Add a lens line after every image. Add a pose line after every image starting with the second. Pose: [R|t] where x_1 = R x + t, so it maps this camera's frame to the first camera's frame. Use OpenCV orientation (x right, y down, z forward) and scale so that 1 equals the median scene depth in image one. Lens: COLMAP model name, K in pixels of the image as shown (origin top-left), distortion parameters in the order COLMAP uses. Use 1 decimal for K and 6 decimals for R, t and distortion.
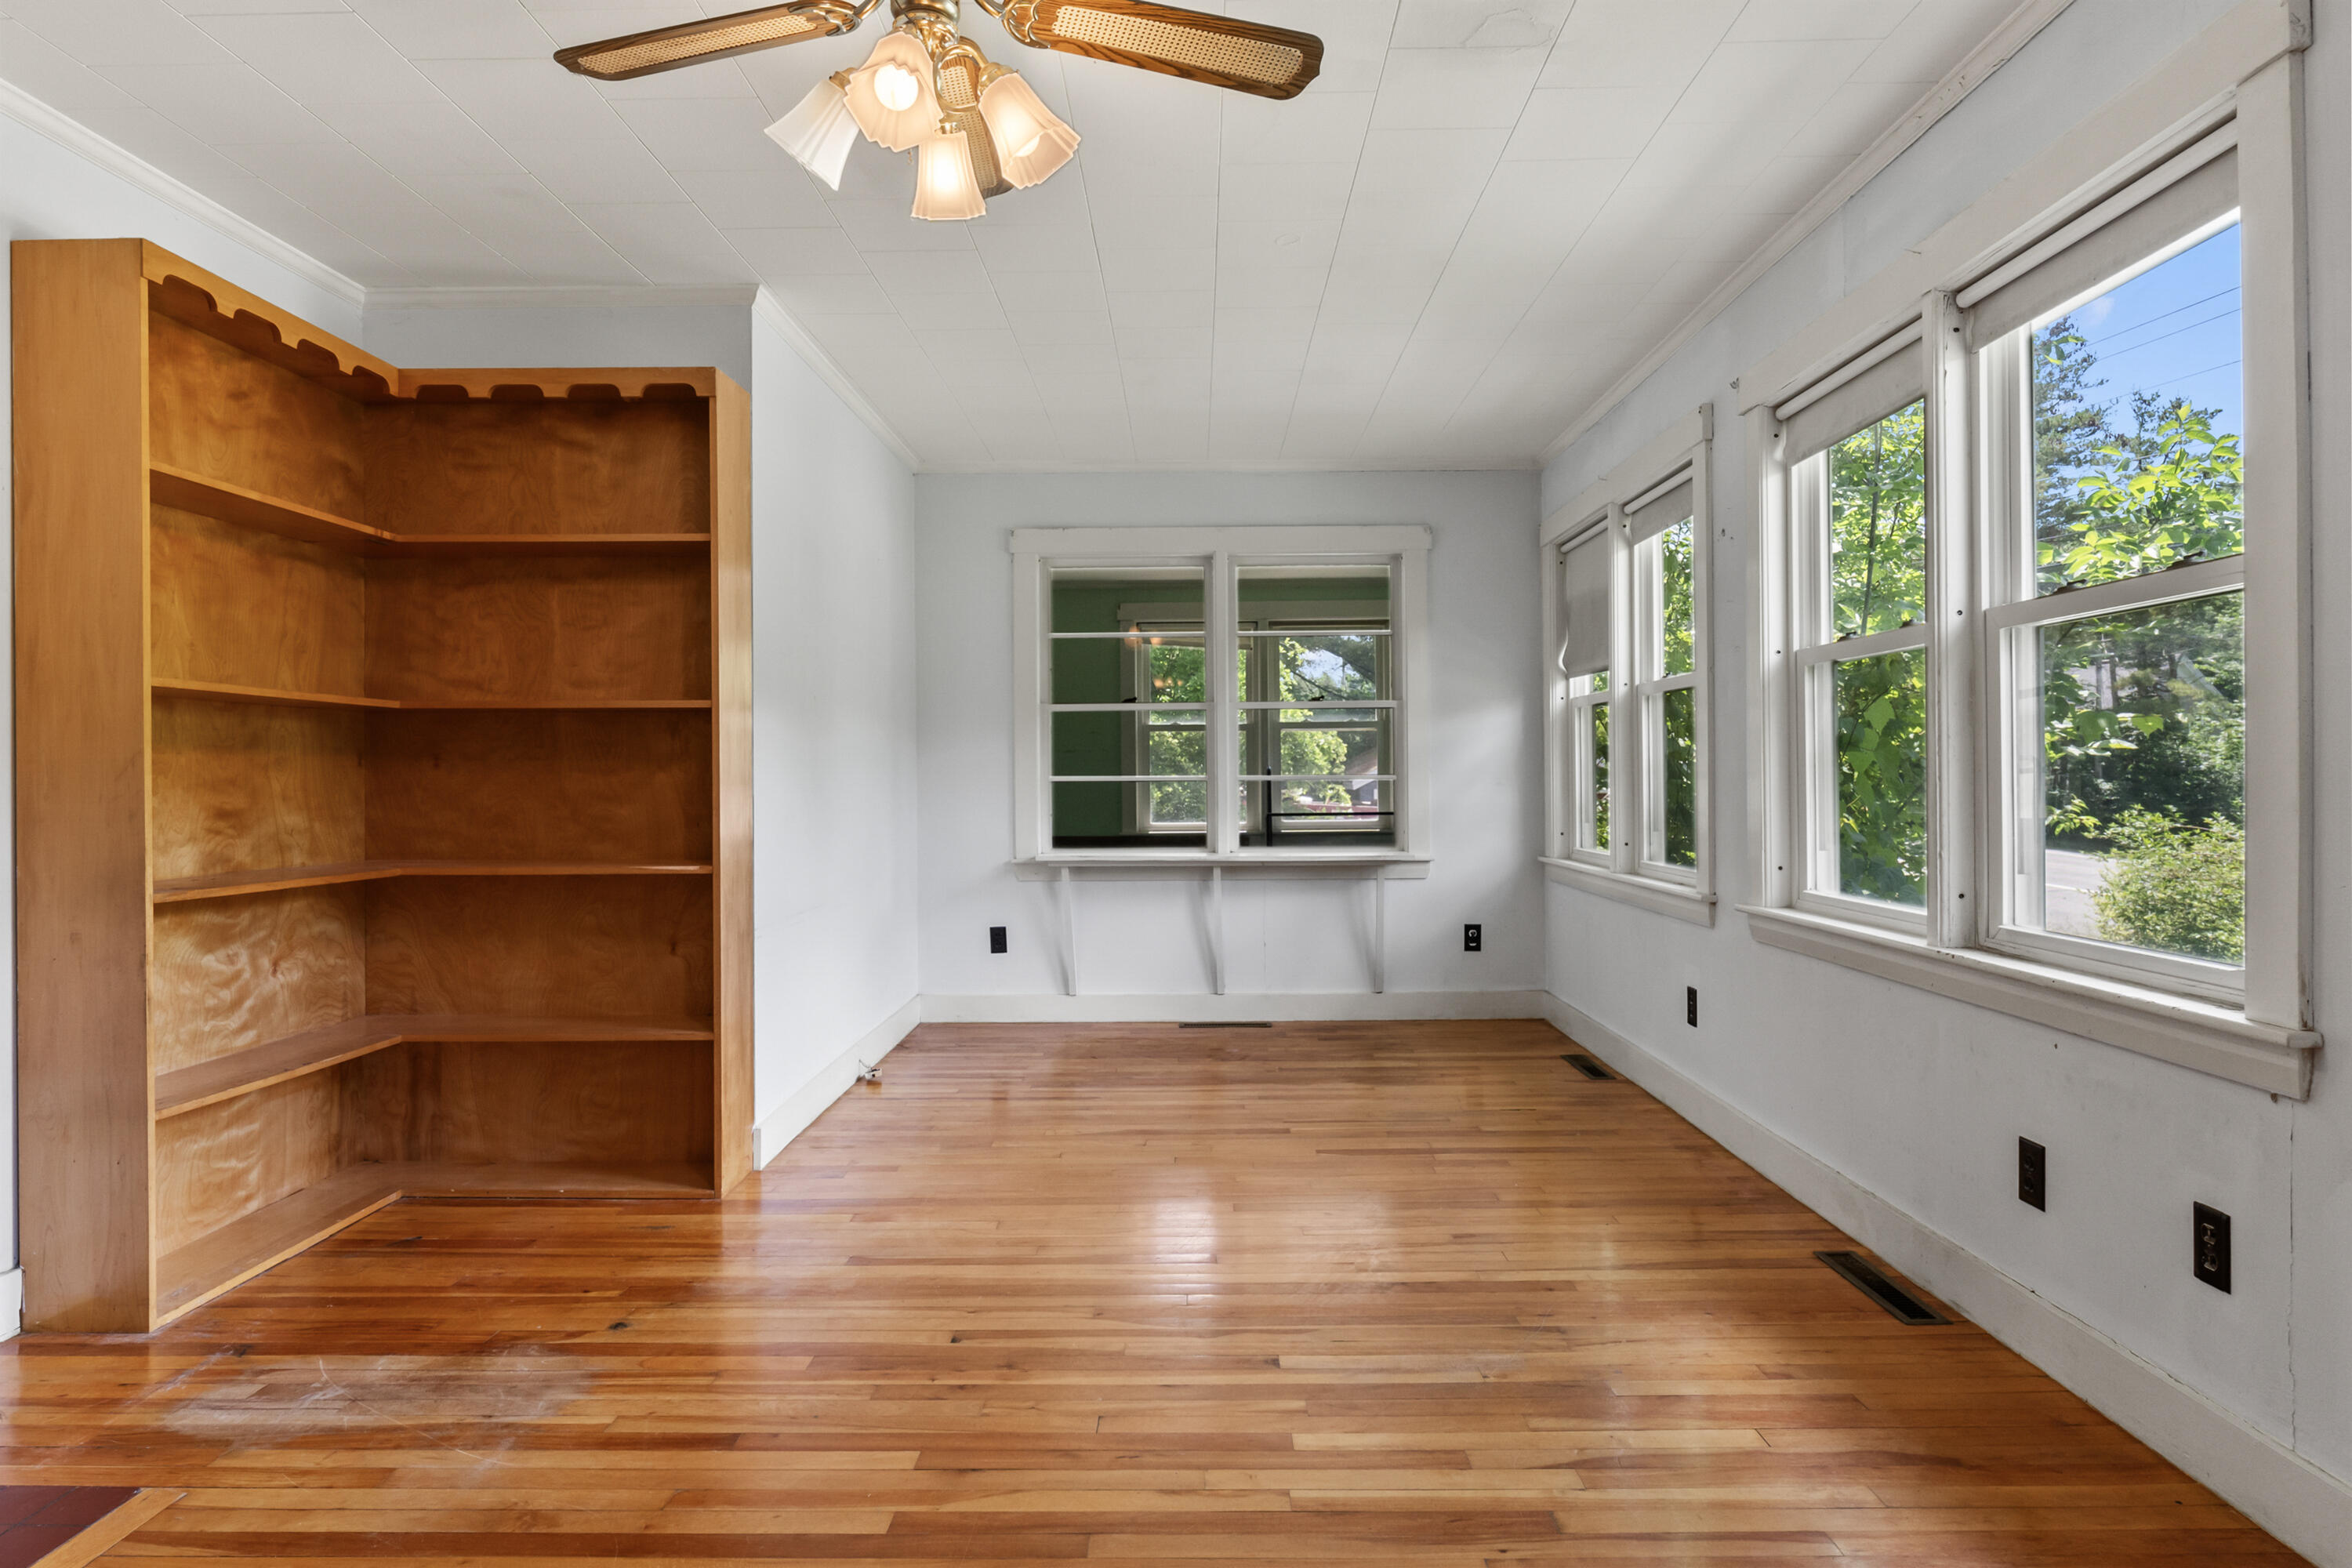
lens RADIAL K [[1321.5, 0, 1183.3], [0, 1321.5, 774.0], [0, 0, 1]] dist [-0.000222, -0.002991]
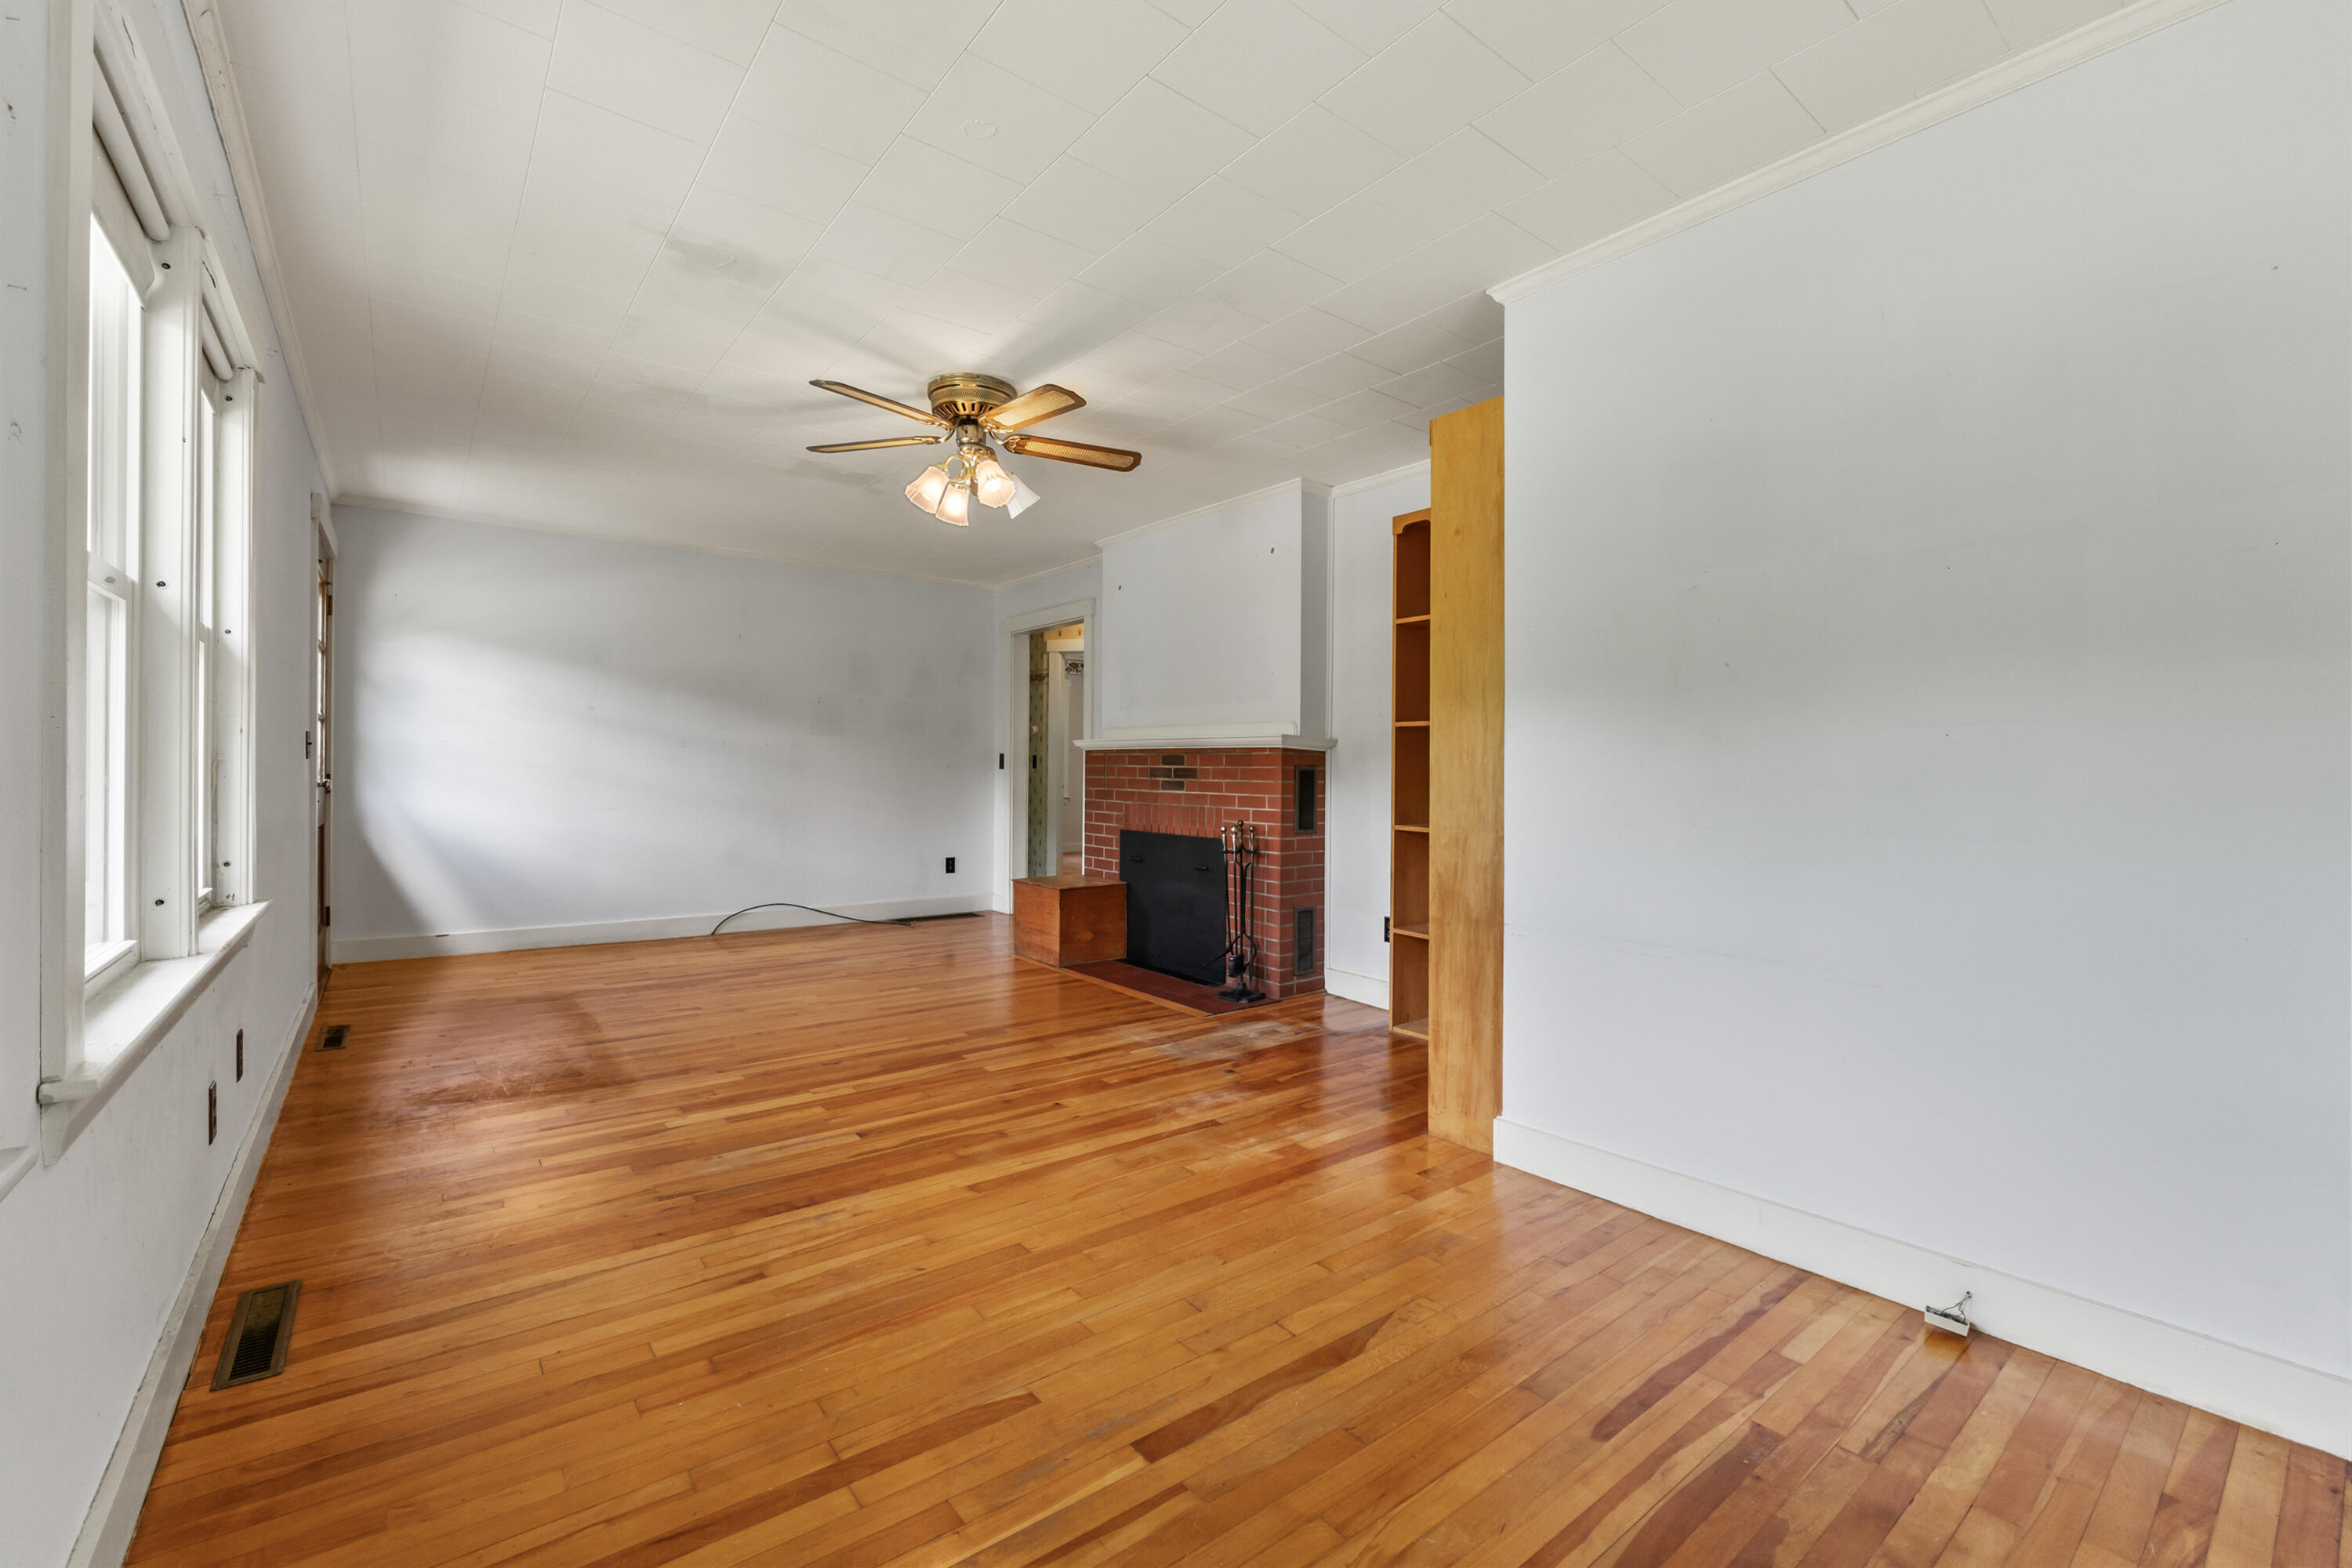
lens RADIAL K [[984.2, 0, 1179.6], [0, 984.2, 781.6], [0, 0, 1]] dist [-0.006484, -0.000750]
pose [[-0.776246, 0.004913, -0.630411, 0.397253], [-0.005376, 0.999882, 0.014411, -0.000789], [0.630407, 0.014576, -0.776128, 1.657994]]
